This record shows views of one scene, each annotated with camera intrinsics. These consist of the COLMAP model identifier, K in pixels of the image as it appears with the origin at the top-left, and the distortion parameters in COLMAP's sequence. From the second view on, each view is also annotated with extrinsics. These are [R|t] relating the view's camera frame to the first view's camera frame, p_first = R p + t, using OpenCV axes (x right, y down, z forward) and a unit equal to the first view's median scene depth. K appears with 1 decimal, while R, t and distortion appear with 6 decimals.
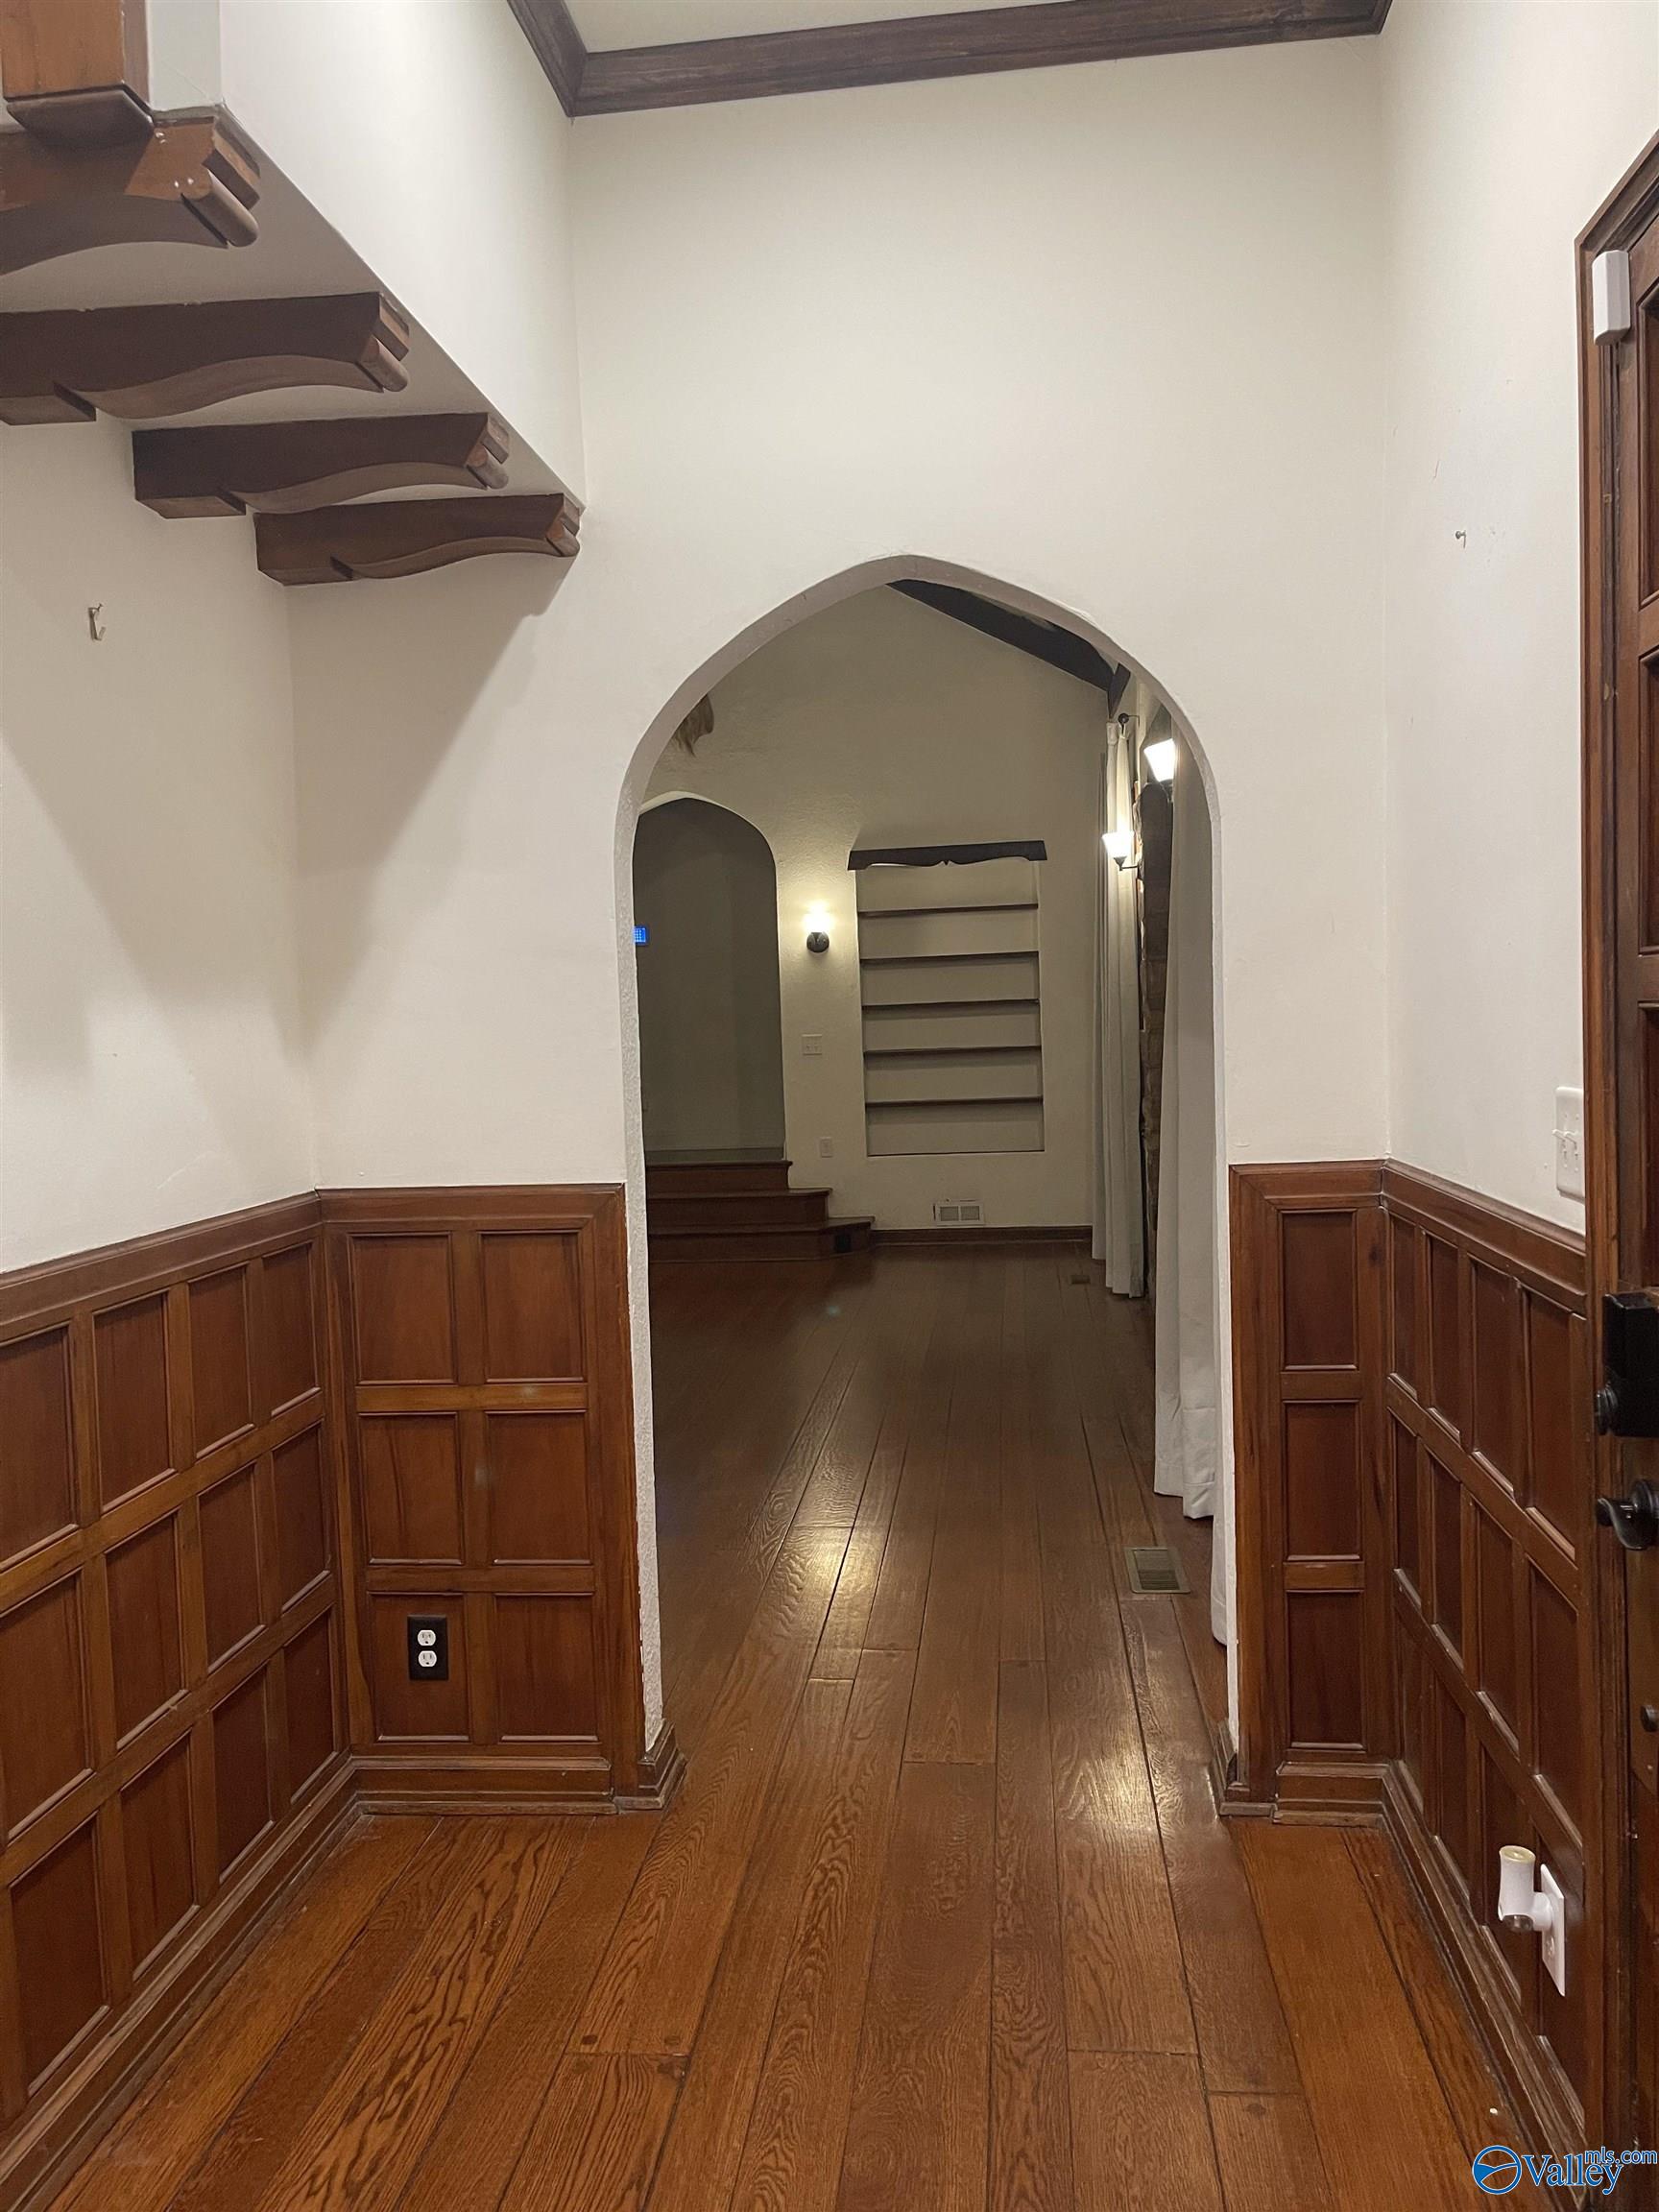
lens RADIAL K [[1667.5, 0, 817.8], [0, 1667.5, 1105.6], [0, 0, 1]] dist [0.005248, -0.009594]
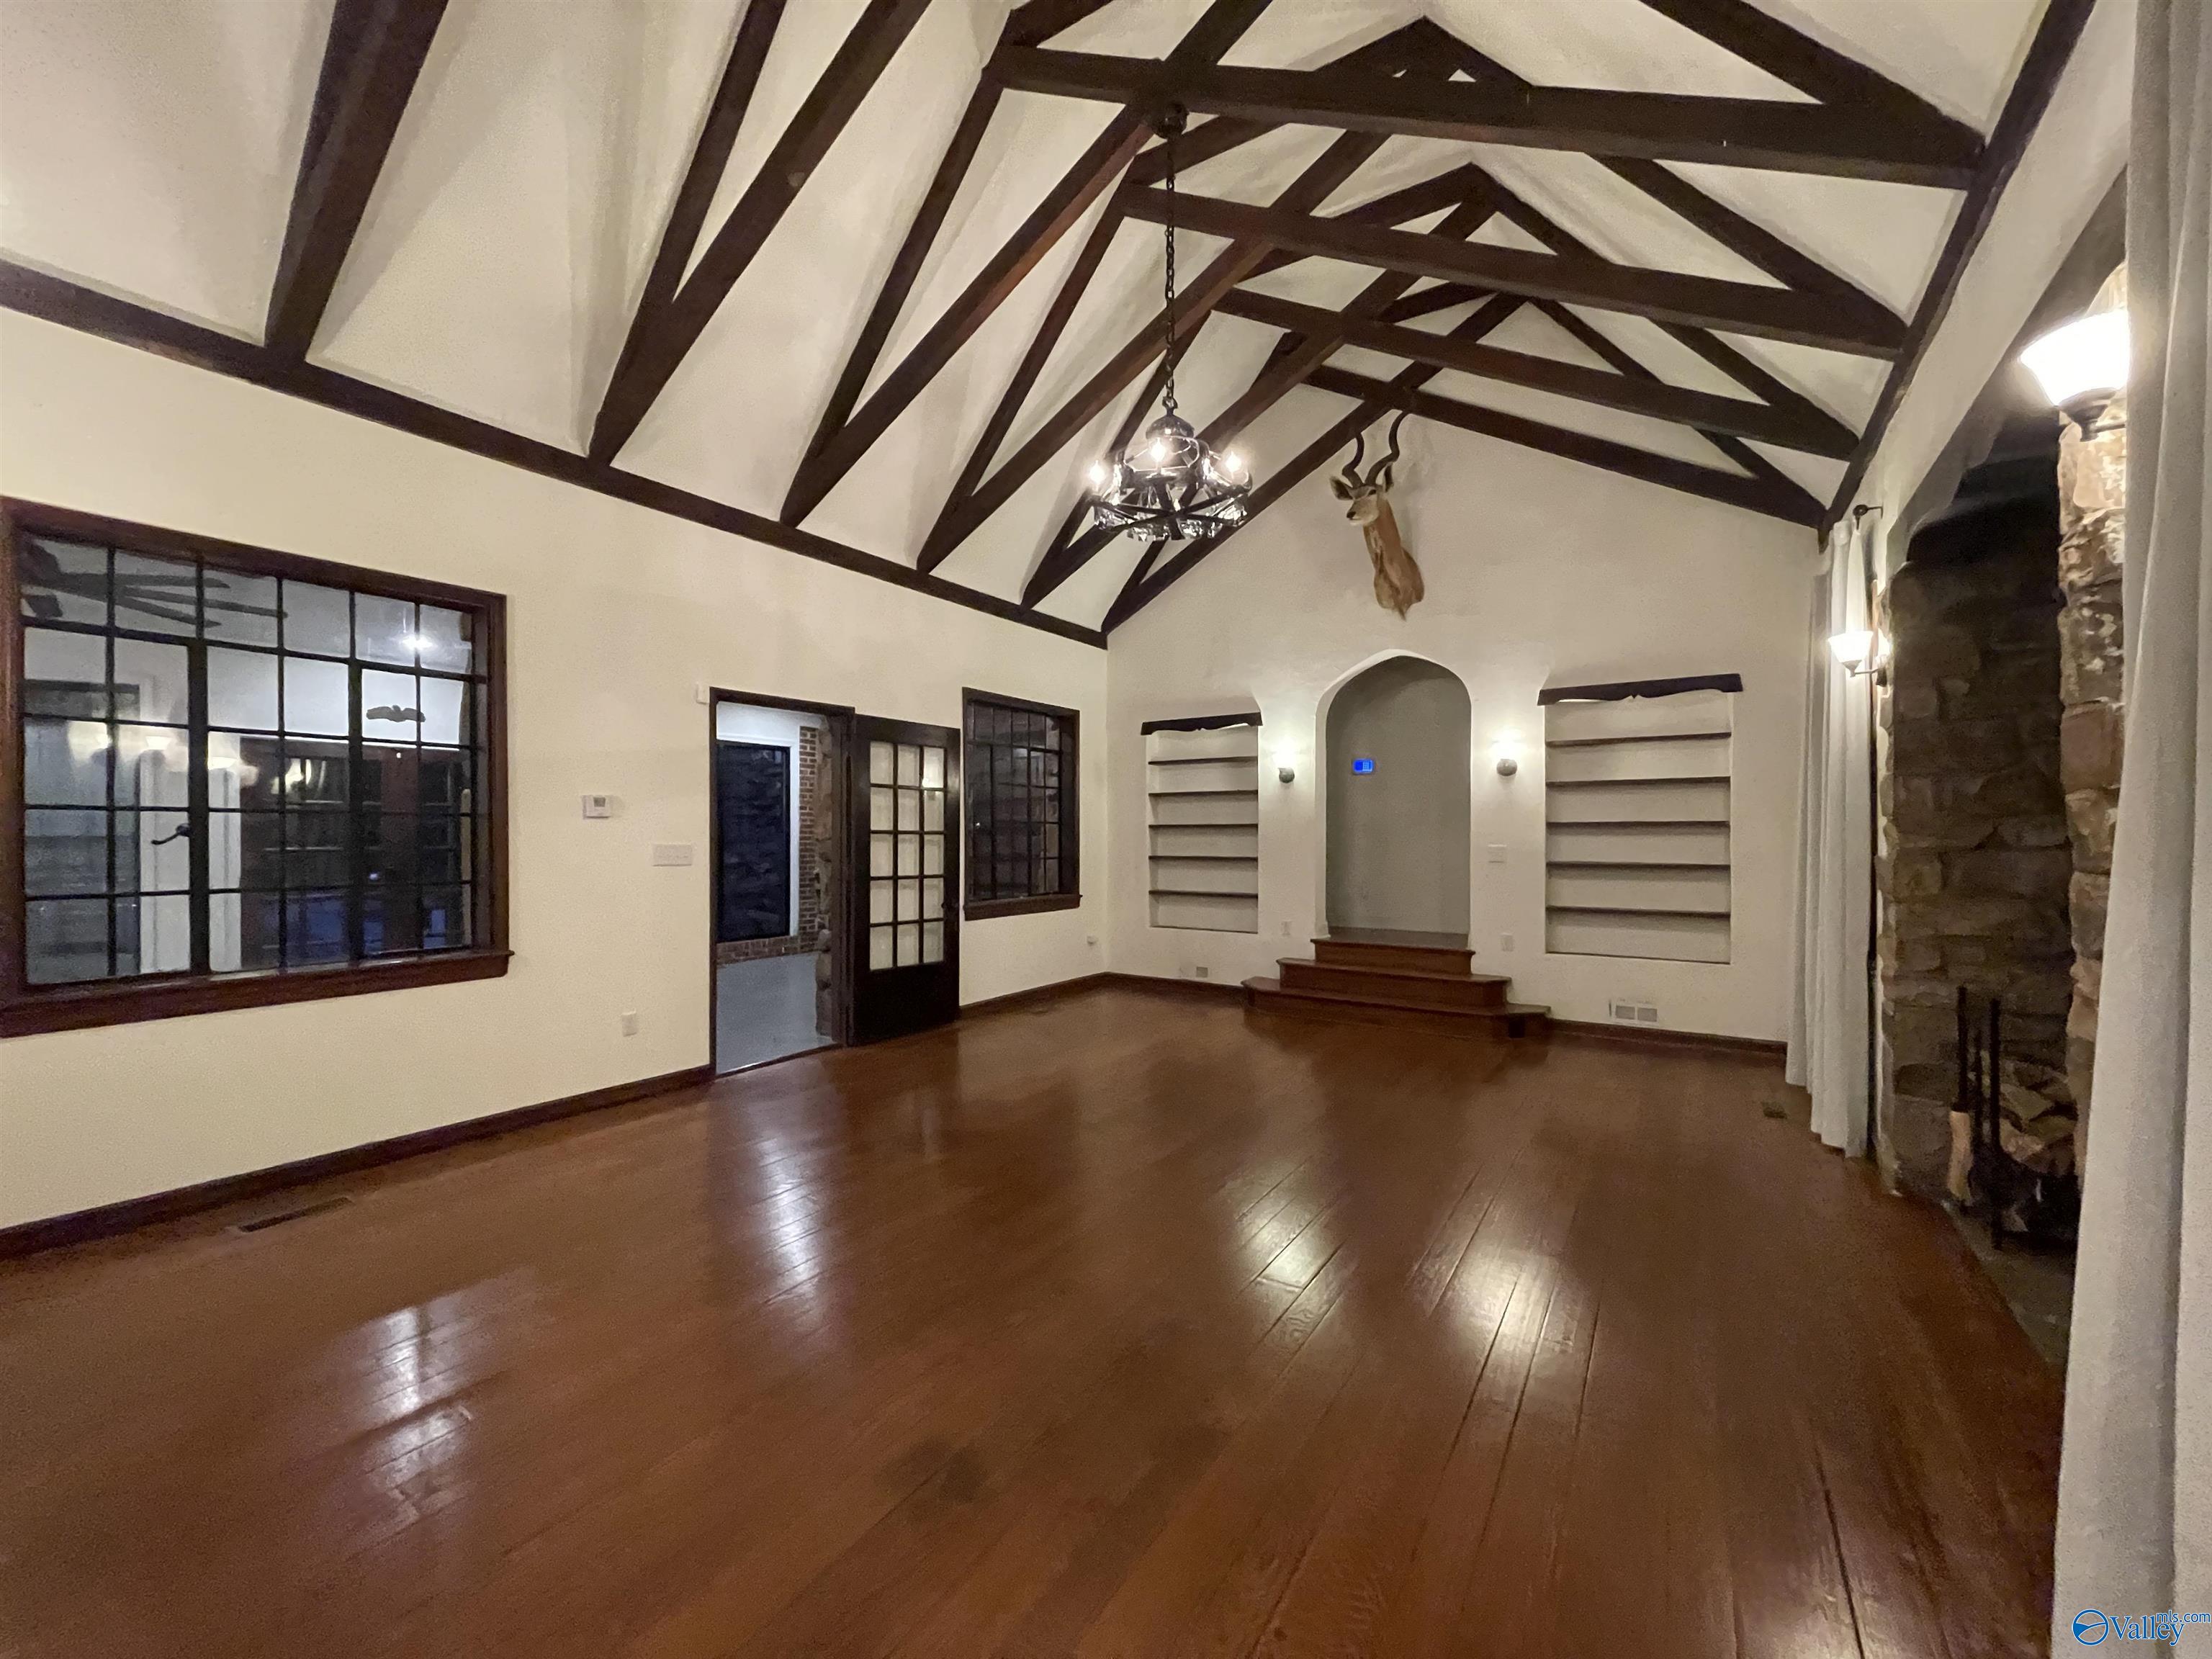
lens RADIAL K [[896.5, 0, 1114.6], [0, 896.5, 833.0], [0, 0, 1]] dist [-0.000744, 0.000335]
pose [[0.896656, 0.036861, -0.441190, 0.033360], [-0.056288, 0.997932, -0.031023, -0.016825], [0.439134, 0.052651, 0.896877, 0.316044]]
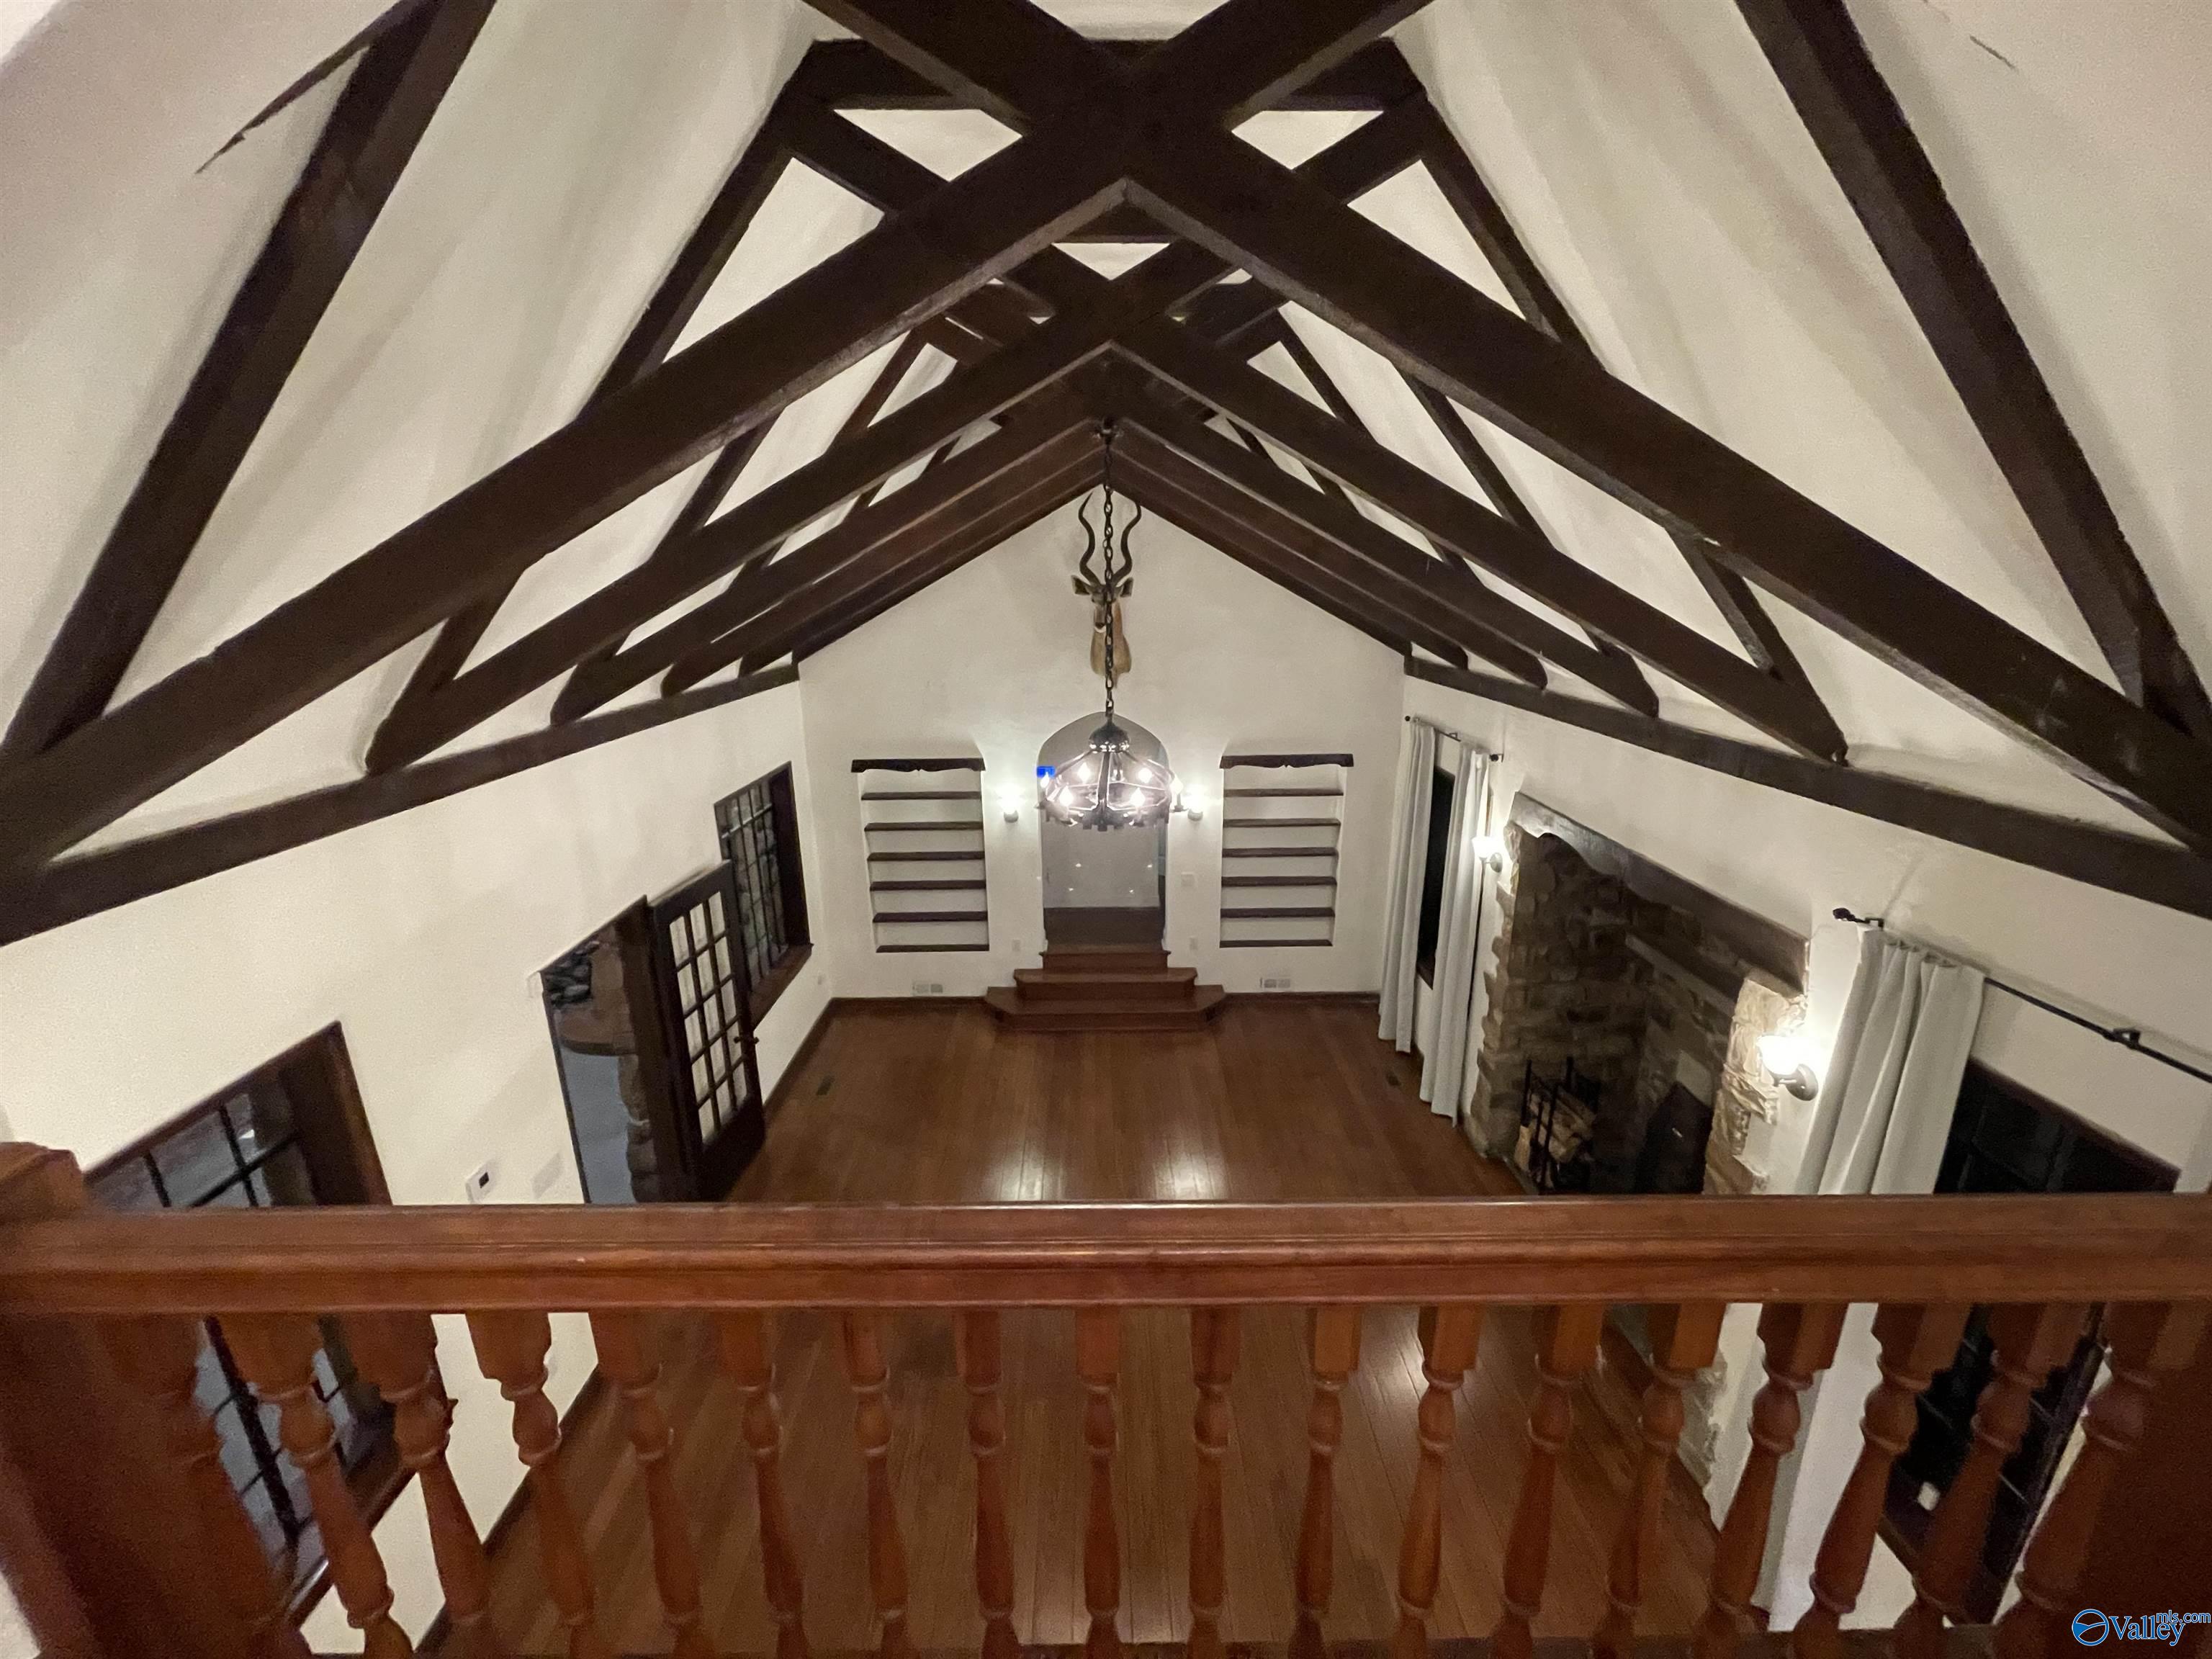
lens RADIAL K [[896.5, 0, 1096.0], [0, 896.5, 828.6], [0, 0, 1]] dist [-0.000744, 0.000335]
pose [[0.993818, -0.006034, 0.110857, -0.181316], [-0.017114, 0.978259, 0.206678, -0.255304], [-0.109694, -0.207297, 0.972109, 0.234092]]
